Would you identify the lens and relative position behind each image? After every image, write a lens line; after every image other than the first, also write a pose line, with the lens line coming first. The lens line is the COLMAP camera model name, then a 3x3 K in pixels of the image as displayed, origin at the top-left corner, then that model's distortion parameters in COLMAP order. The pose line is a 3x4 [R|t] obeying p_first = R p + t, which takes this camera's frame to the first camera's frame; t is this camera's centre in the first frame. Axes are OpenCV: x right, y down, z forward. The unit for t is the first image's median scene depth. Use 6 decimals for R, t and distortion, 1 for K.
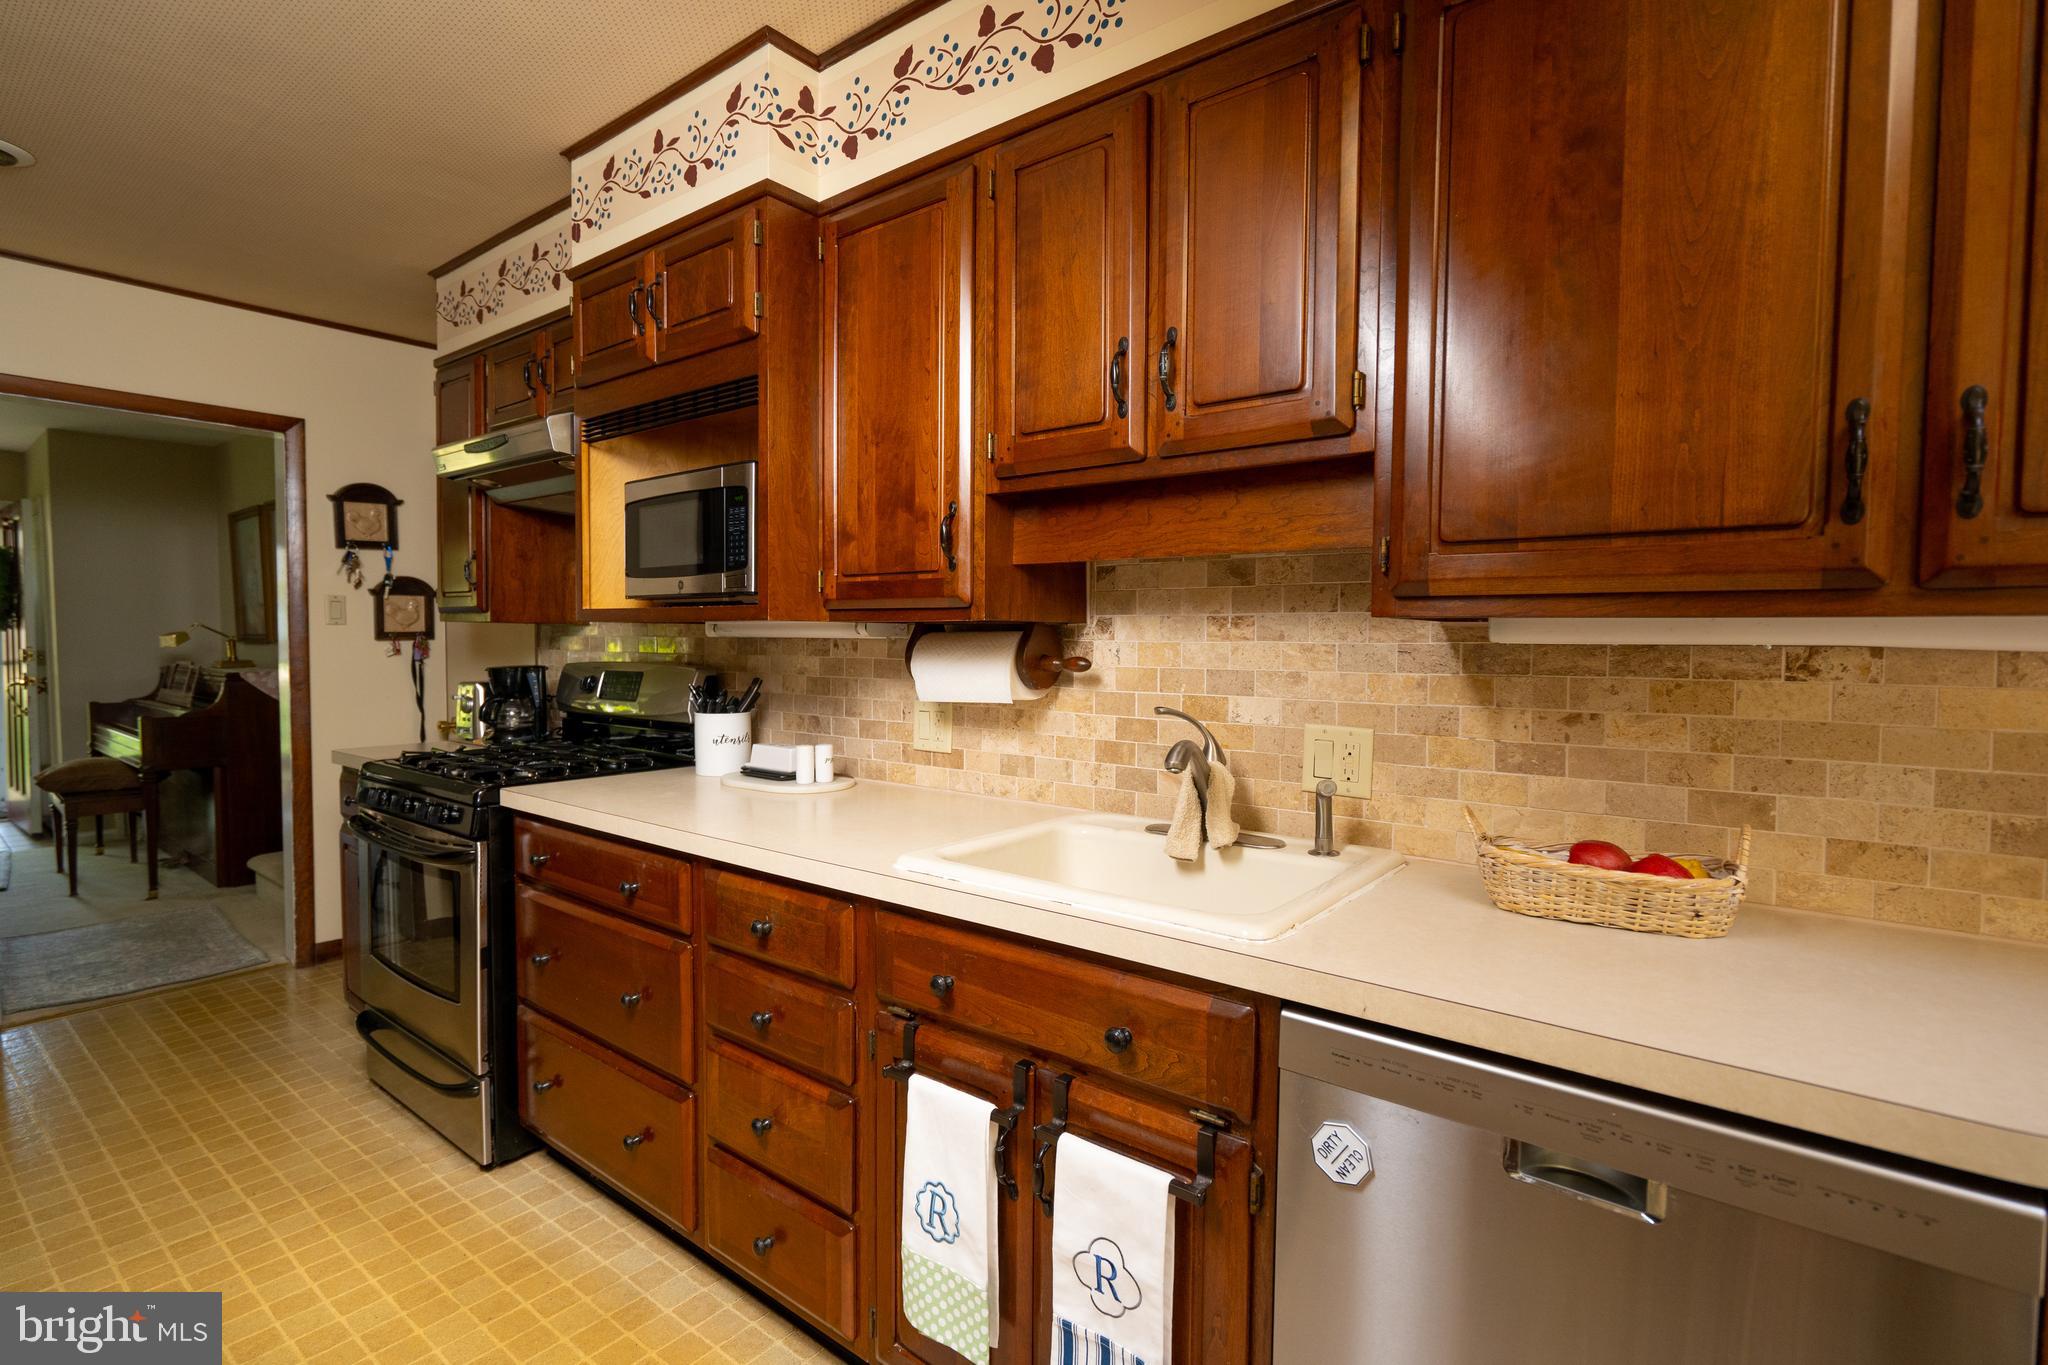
lens RADIAL K [[954.9, 0, 1029.5], [0, 954.9, 685.6], [0, 0, 1]] dist [-0.008010, -0.000147]
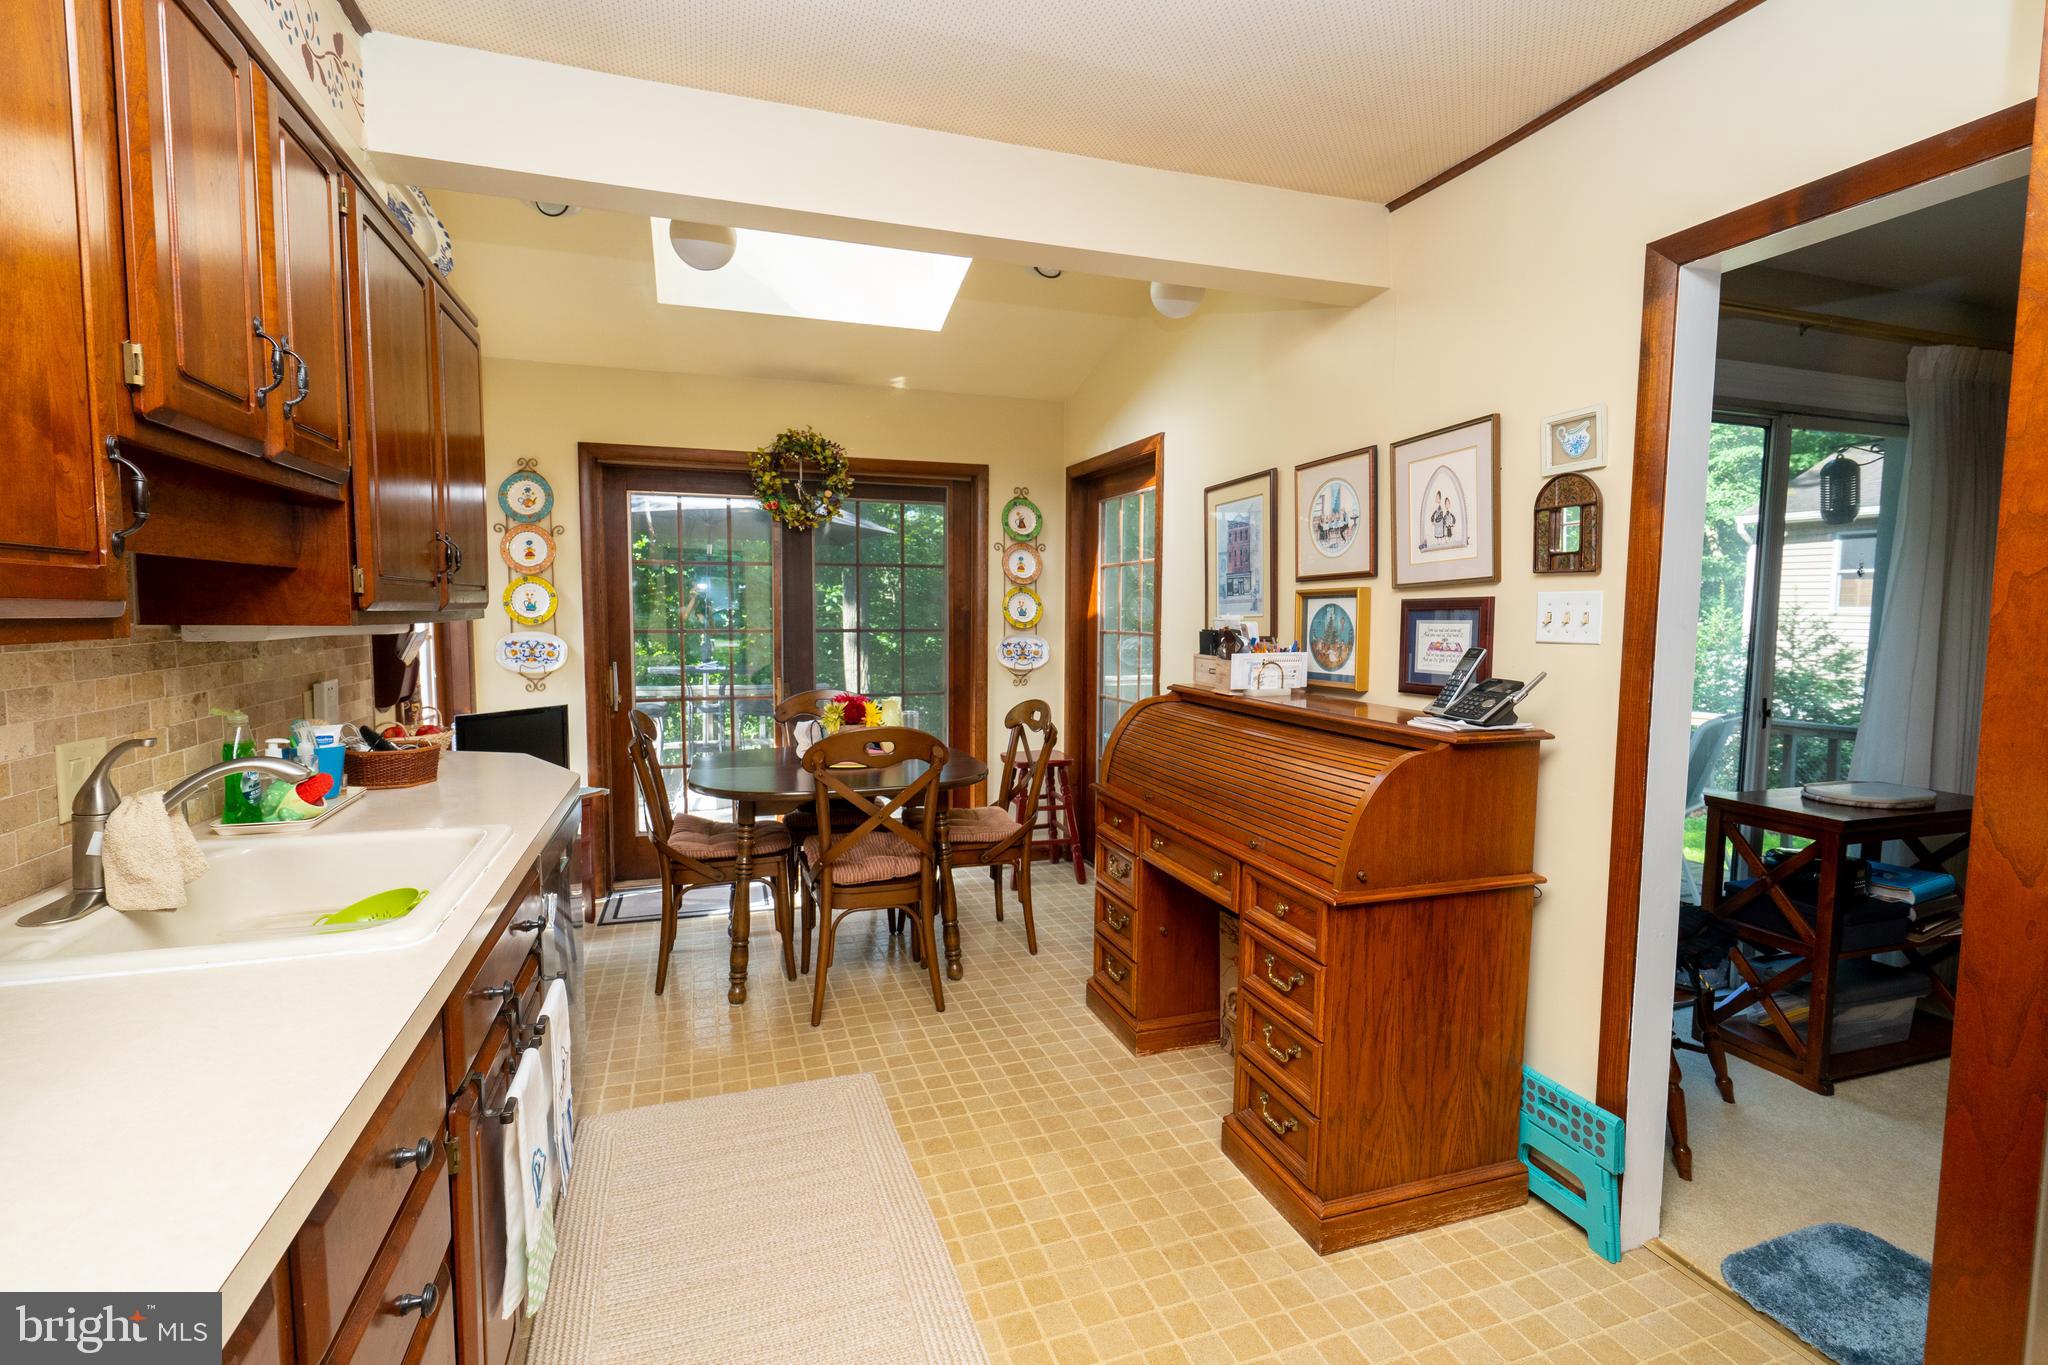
lens RADIAL K [[927.2, 0, 1014.9], [0, 927.2, 677.7], [0, 0, 1]] dist [-0.013759, -0.000098]
pose [[-0.829854, -0.055329, 0.555231, -0.896029], [0.013150, 0.992856, 0.118593, -0.108891], [-0.557826, 0.105716, -0.823198, 1.212299]]
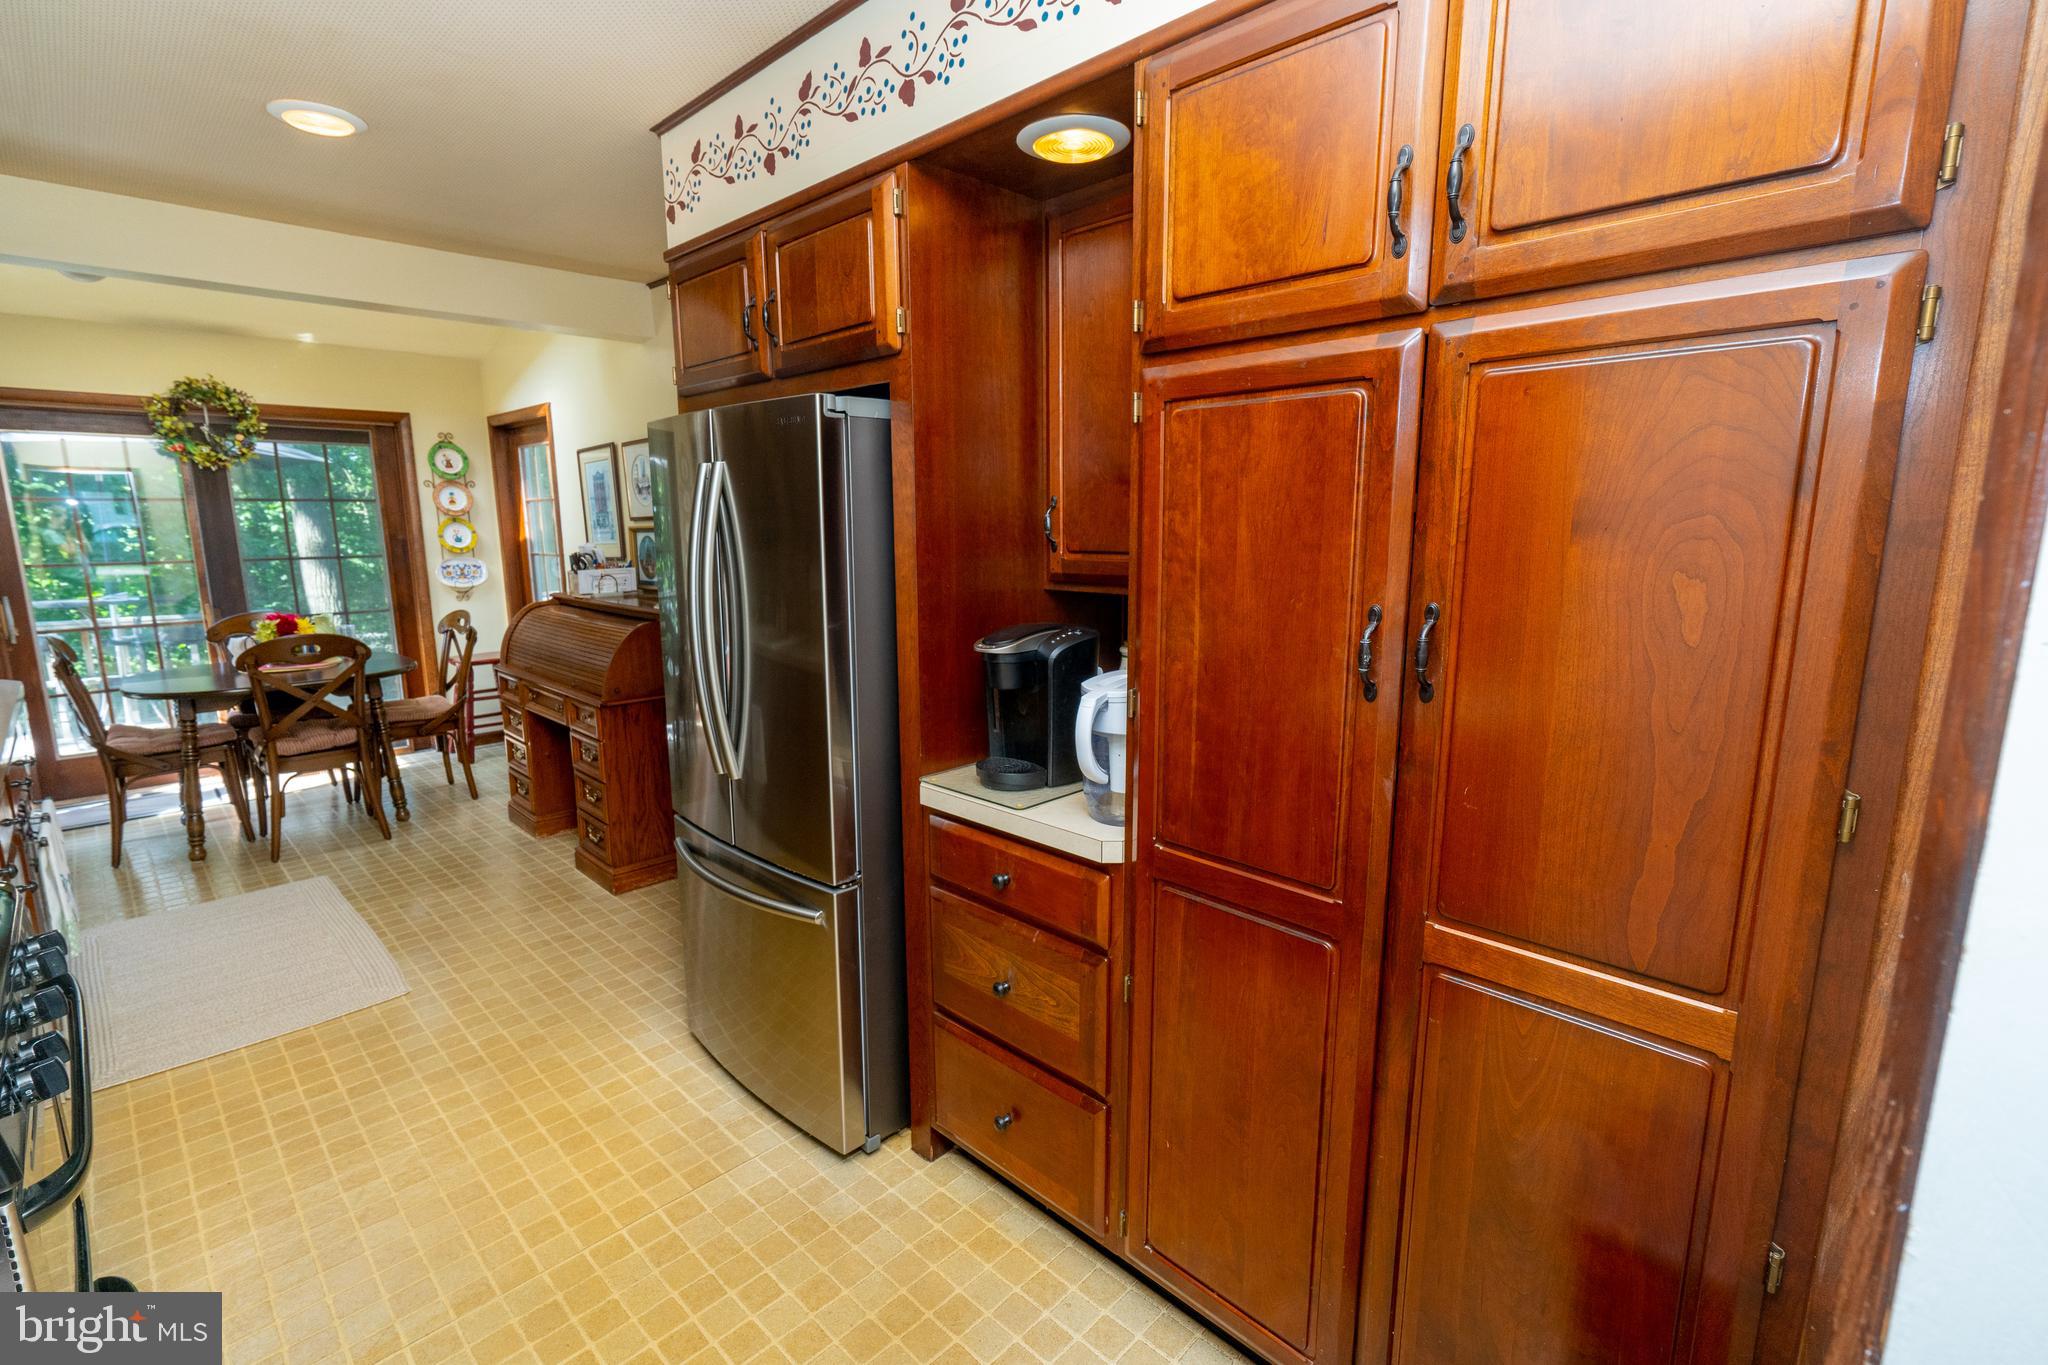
lens RADIAL K [[926.5, 0, 1000.3], [0, 926.5, 682.1], [0, 0, 1]] dist [0.001136, -0.000021]
pose [[-0.990626, -0.026611, 0.133983, -1.774554], [0.003808, 0.975080, 0.221819, -0.207639], [-0.136547, 0.220250, -0.965839, 1.974086]]
